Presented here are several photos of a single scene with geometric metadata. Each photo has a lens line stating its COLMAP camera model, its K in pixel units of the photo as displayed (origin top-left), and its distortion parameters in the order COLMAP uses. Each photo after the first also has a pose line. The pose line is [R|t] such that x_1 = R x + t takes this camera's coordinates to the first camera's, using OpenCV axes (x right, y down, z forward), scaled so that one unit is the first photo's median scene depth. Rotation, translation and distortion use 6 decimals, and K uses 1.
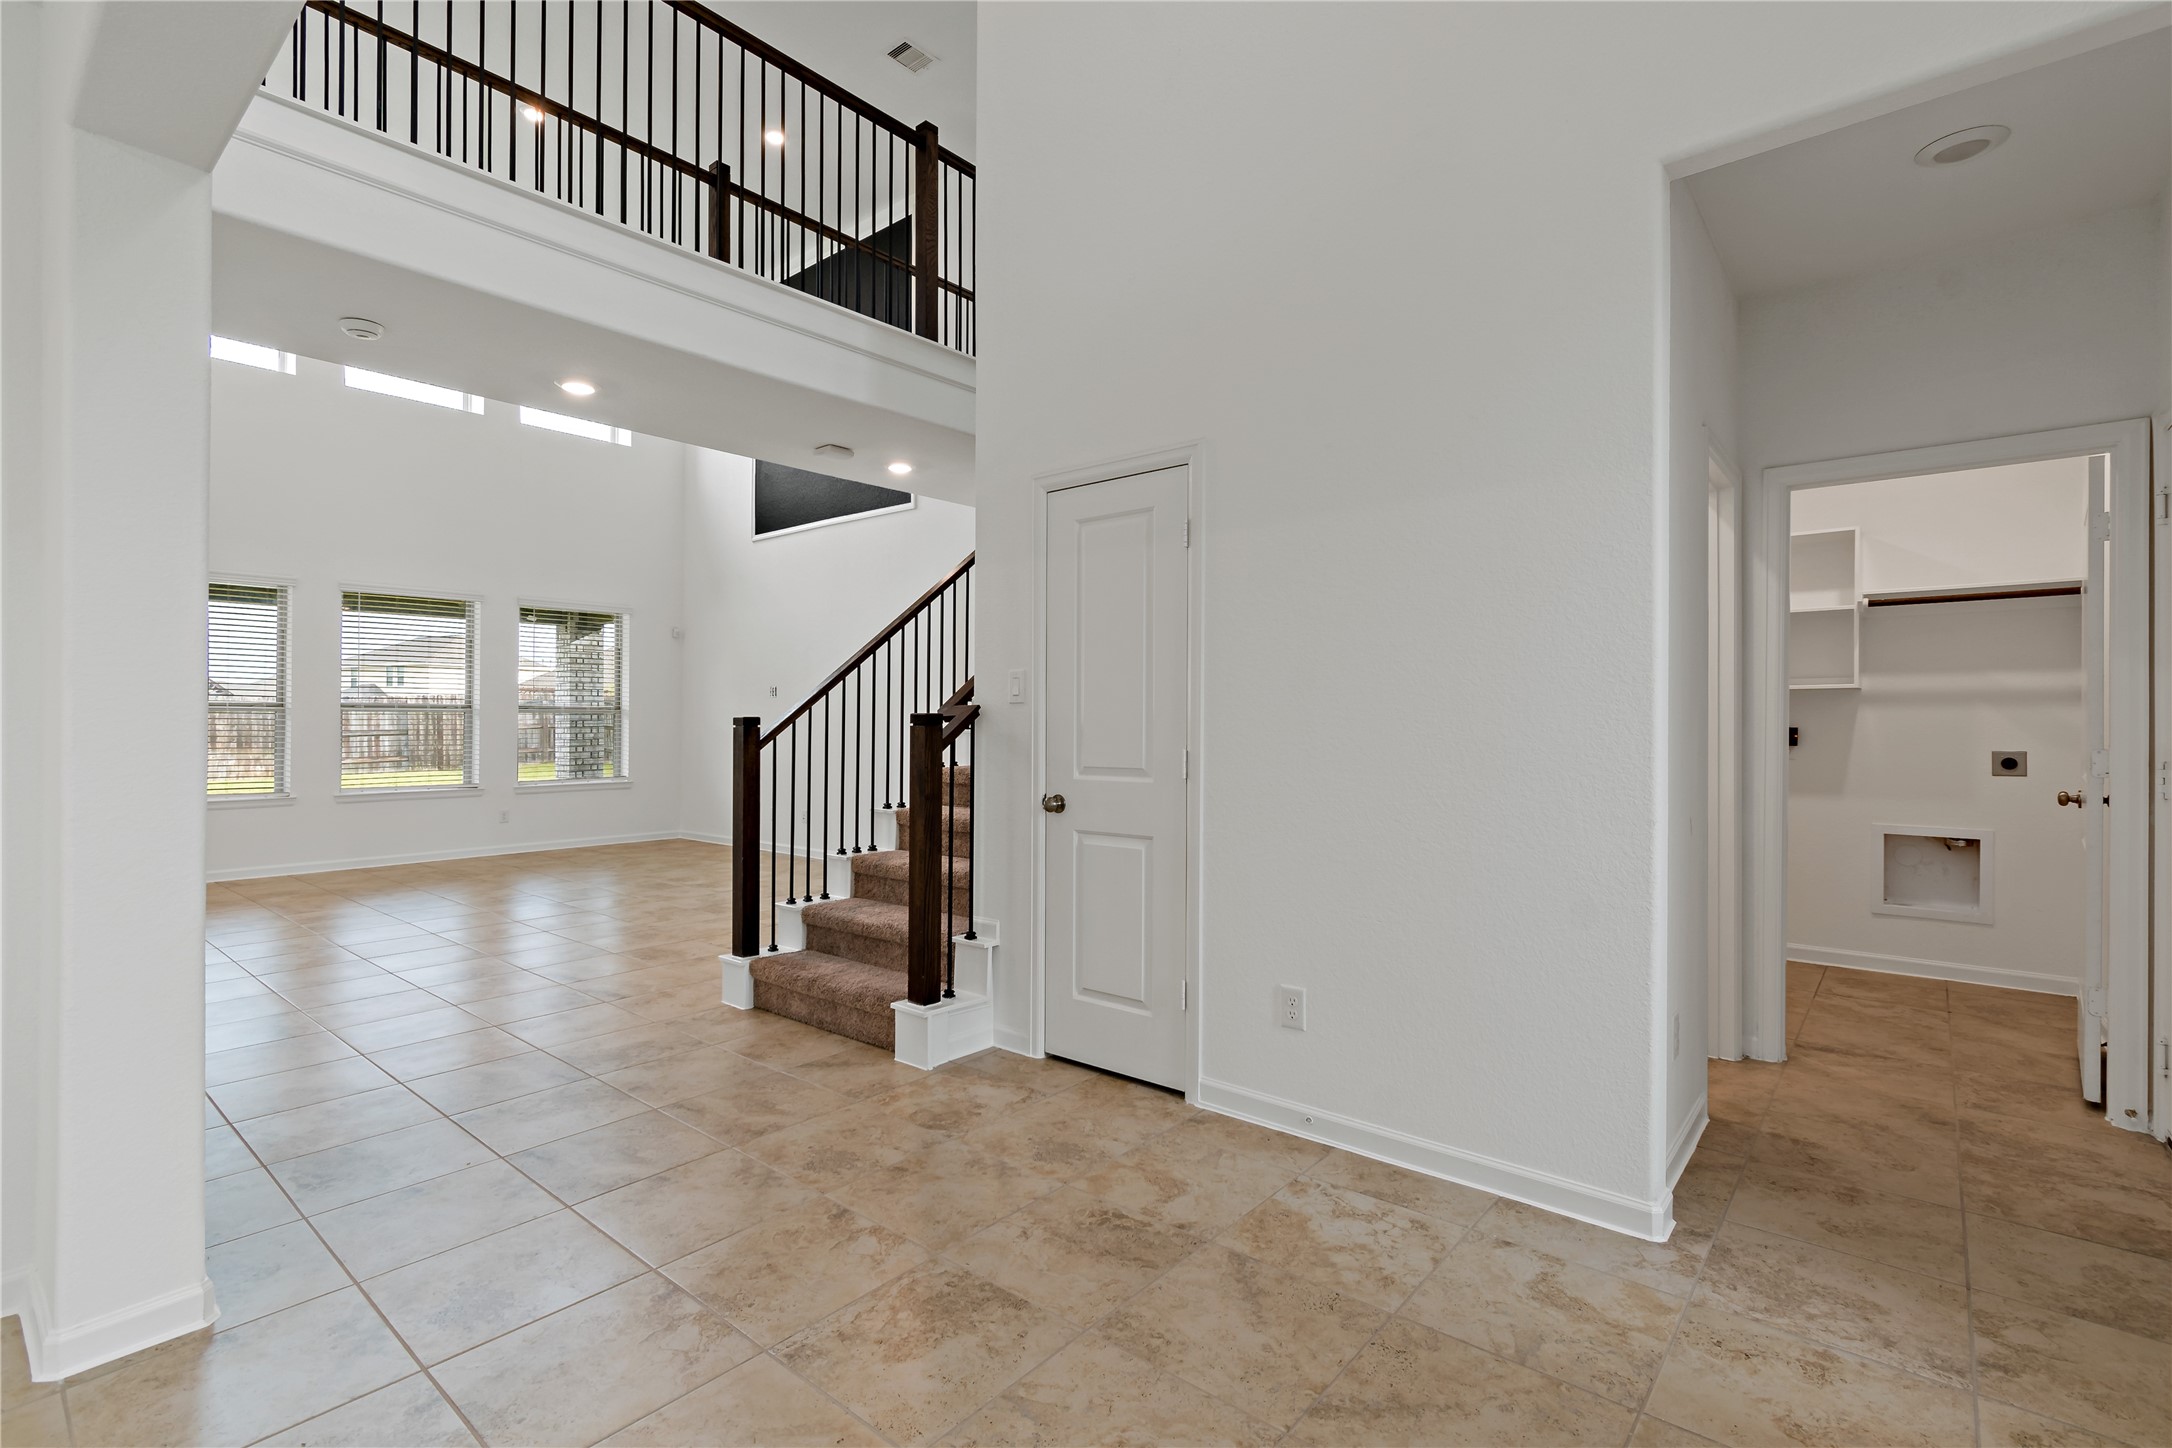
lens RADIAL K [[991.0, 0, 1094.0], [0, 991.0, 729.7], [0, 0, 1]] dist [0.006839, -0.000764]
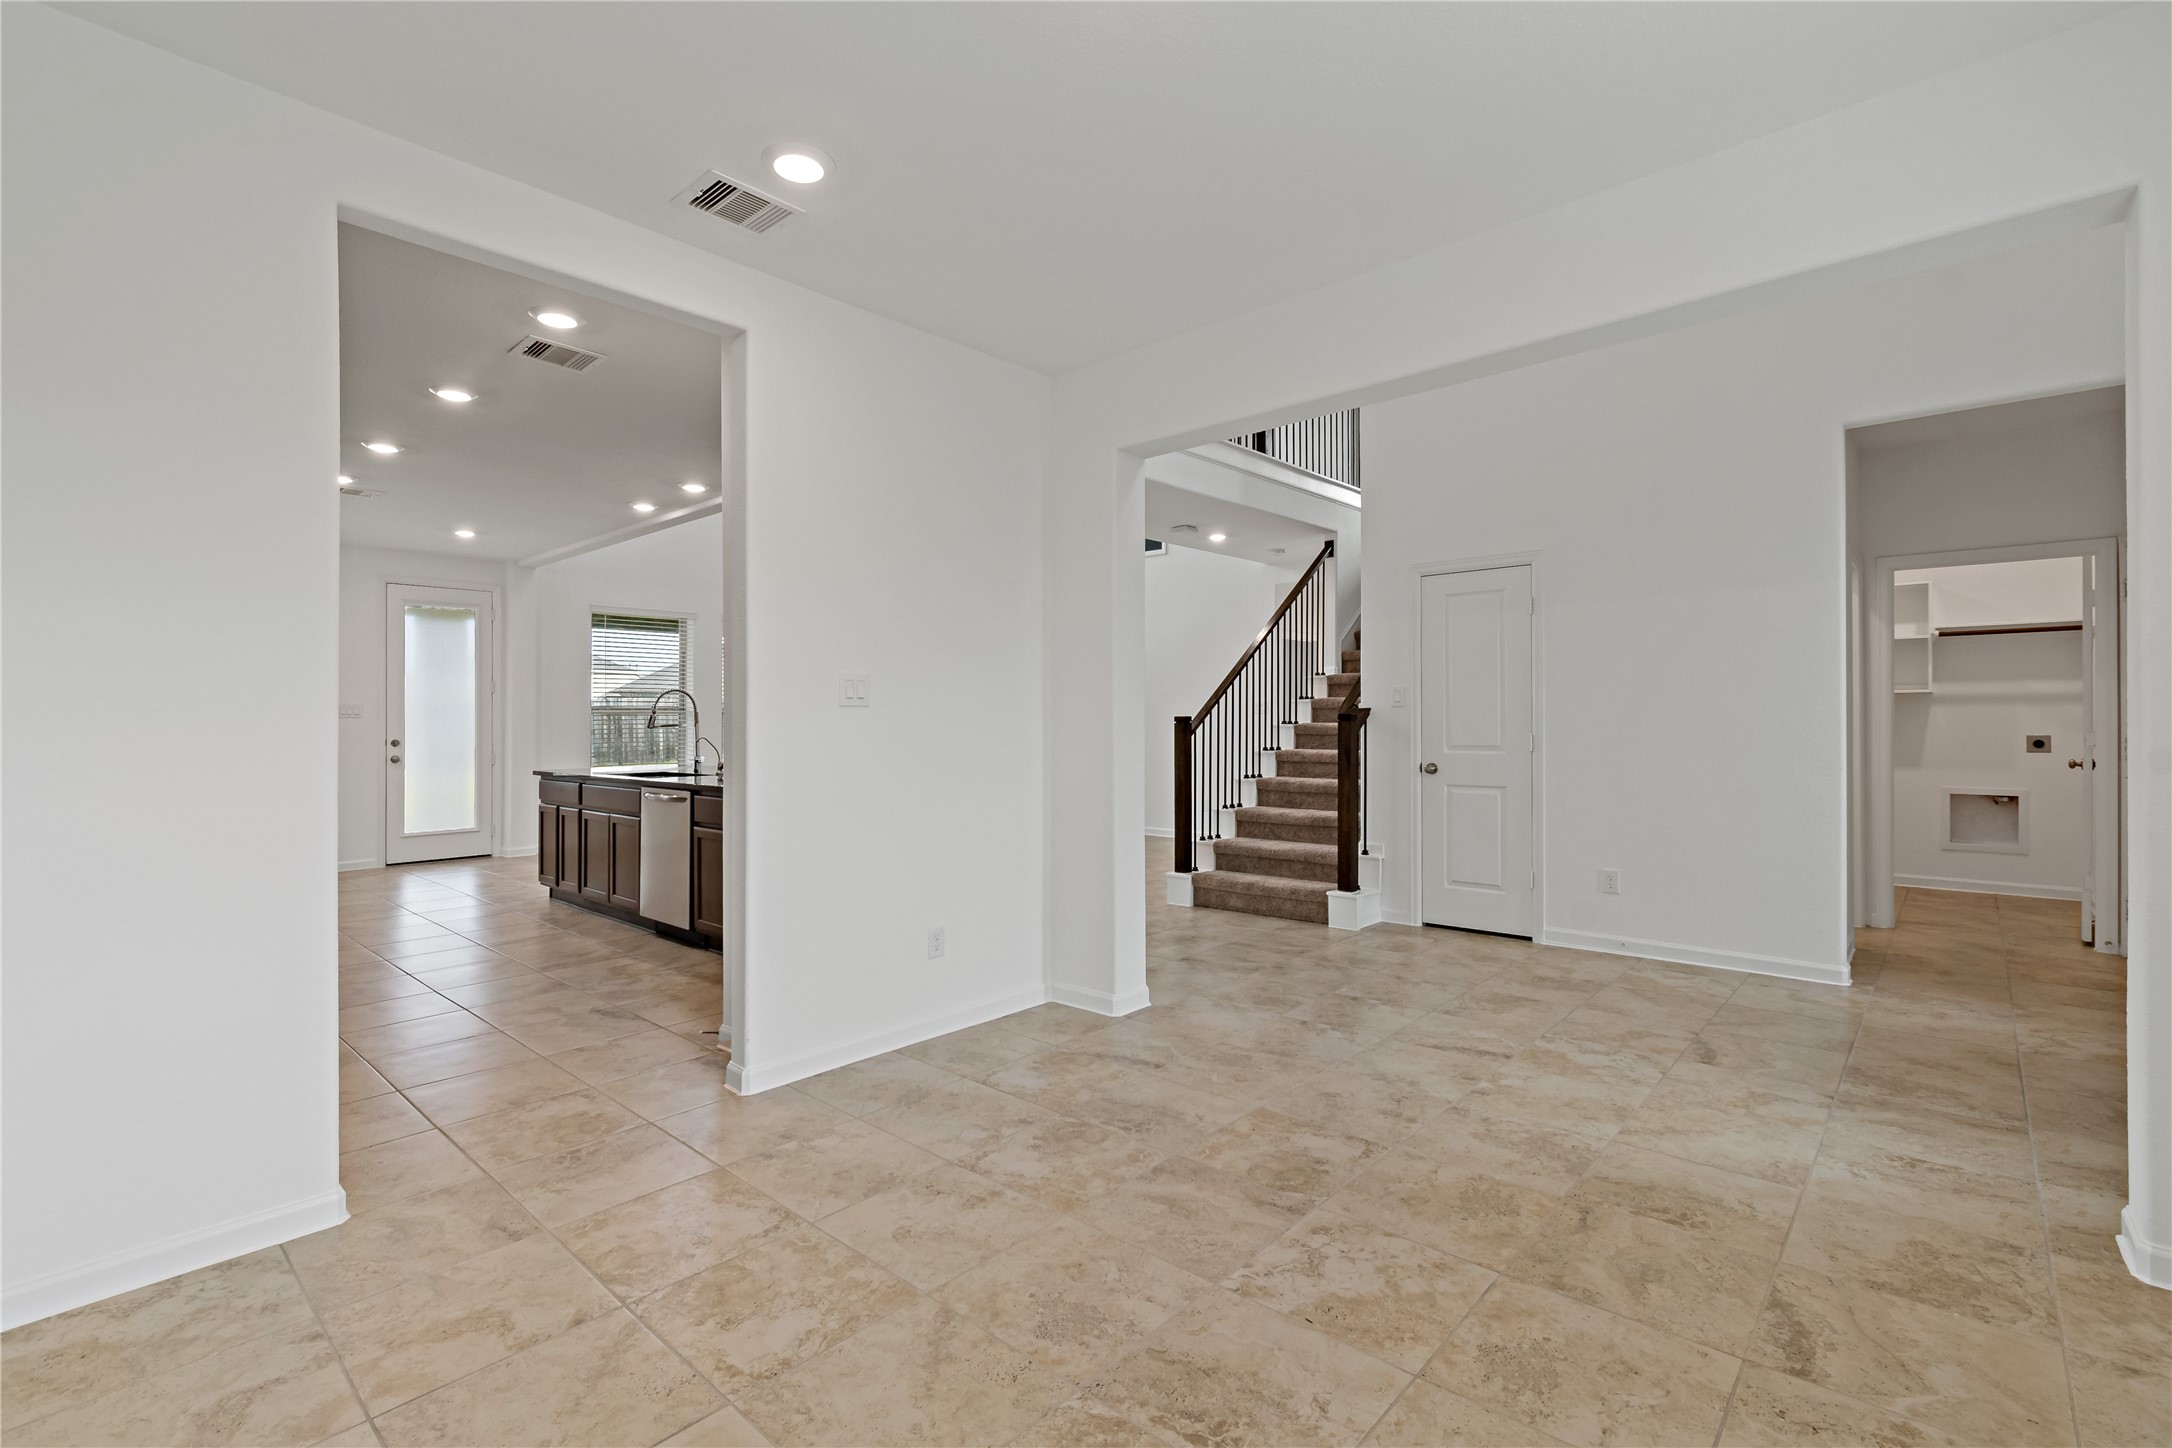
lens RADIAL K [[970.9, 0, 1086.0], [0, 970.9, 724.0], [0, 0, 1]] dist [-0.001496, -0.000613]
pose [[0.999168, -0.004515, -0.040525, -0.519399], [0.004383, 0.999985, -0.003329, 0.004505], [0.040540, 0.003149, 0.999173, -0.590070]]
